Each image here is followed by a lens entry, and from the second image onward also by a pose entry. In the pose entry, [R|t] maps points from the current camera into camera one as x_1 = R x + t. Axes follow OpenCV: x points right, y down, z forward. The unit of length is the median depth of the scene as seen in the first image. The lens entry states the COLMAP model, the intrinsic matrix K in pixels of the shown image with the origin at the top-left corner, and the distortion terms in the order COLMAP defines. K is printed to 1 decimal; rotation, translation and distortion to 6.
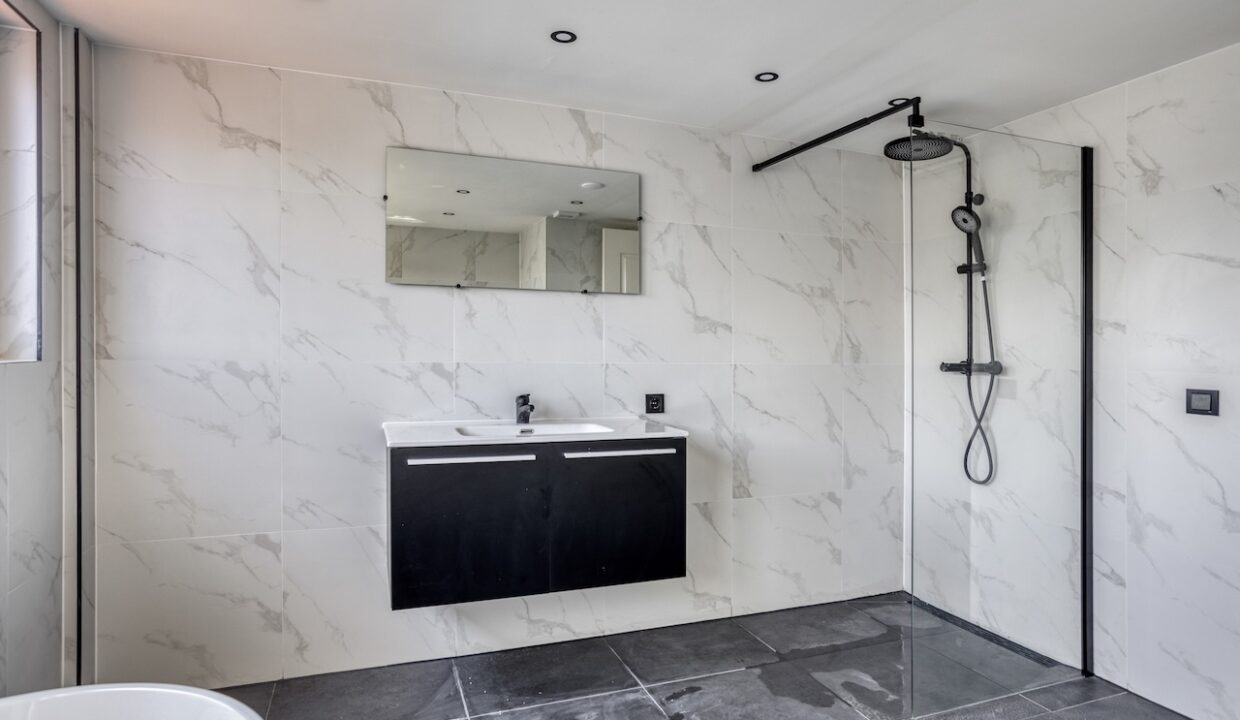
lens RADIAL K [[717.3, 0, 616.7], [0, 717.3, 349.8], [0, 0, 1]] dist [0.036188, 0.003108]
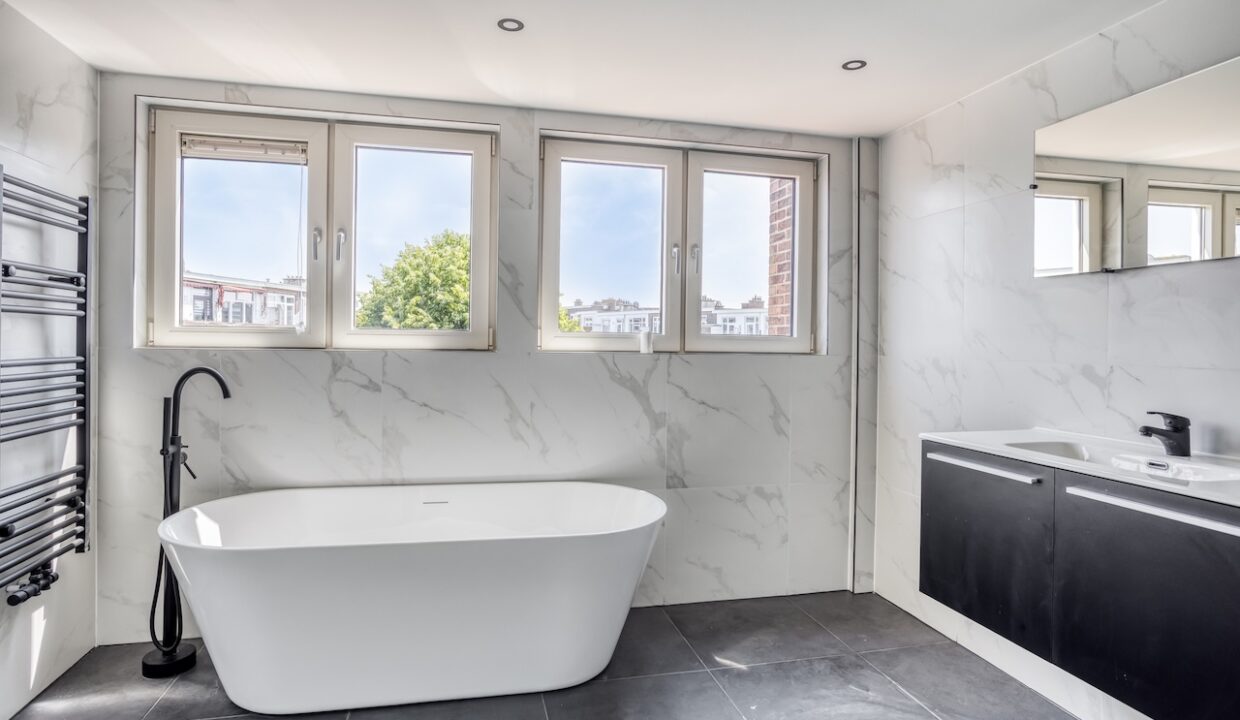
lens RADIAL K [[717.3, 0, 610.5], [0, 717.3, 355.4], [0, 0, 1]] dist [0.036188, 0.003108]
pose [[-0.134577, 0.005785, -0.990886, 0.719649], [-0.012242, 0.999897, 0.007500, 0.007948], [0.990828, 0.013140, -0.134492, 0.612602]]
